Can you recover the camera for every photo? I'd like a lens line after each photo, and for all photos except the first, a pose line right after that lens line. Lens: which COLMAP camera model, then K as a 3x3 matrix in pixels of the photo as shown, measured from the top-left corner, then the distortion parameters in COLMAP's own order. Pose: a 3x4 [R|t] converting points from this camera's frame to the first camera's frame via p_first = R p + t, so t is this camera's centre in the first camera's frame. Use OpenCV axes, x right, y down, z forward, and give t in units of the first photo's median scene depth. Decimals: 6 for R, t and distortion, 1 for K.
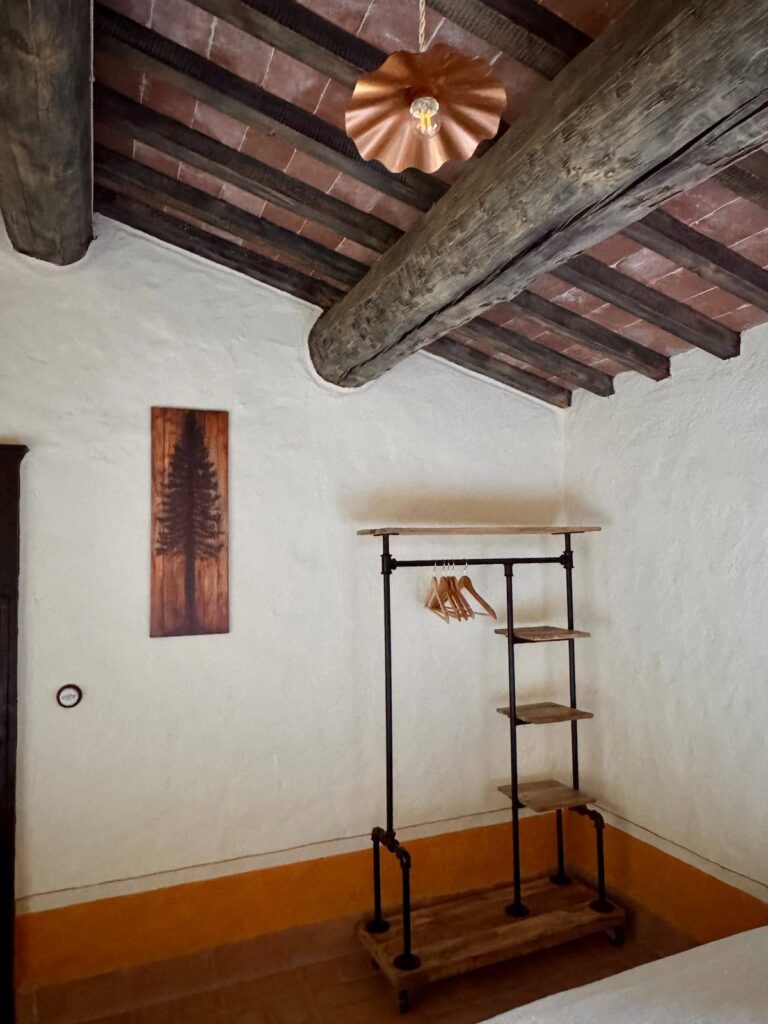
lens RADIAL K [[681.1, 0, 377.7], [0, 681.1, 516.1], [0, 0, 1]] dist [-0.000570, -0.000265]
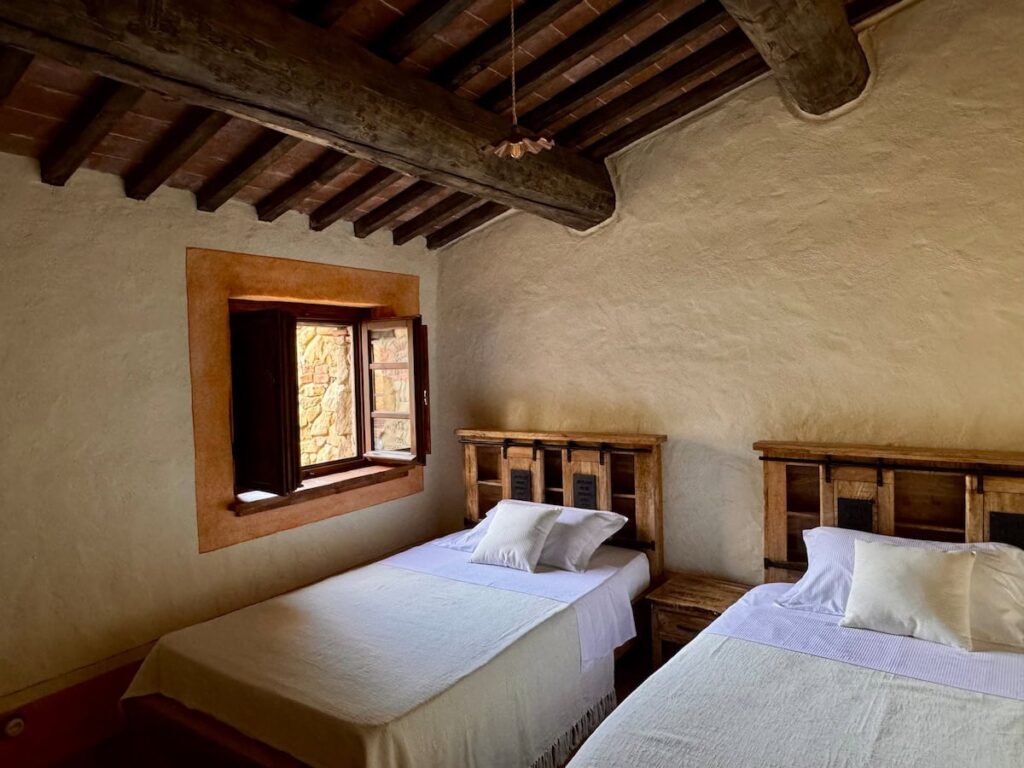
lens RADIAL K [[730.7, 0, 514.6], [0, 730.7, 383.6], [0, 0, 1]] dist [0.050933, -0.078865]
pose [[-0.565675, 0.004585, 0.824615, -0.664896], [-0.001043, 0.999980, -0.006276, 0.061888], [-0.824627, -0.004410, -0.565659, 0.837148]]
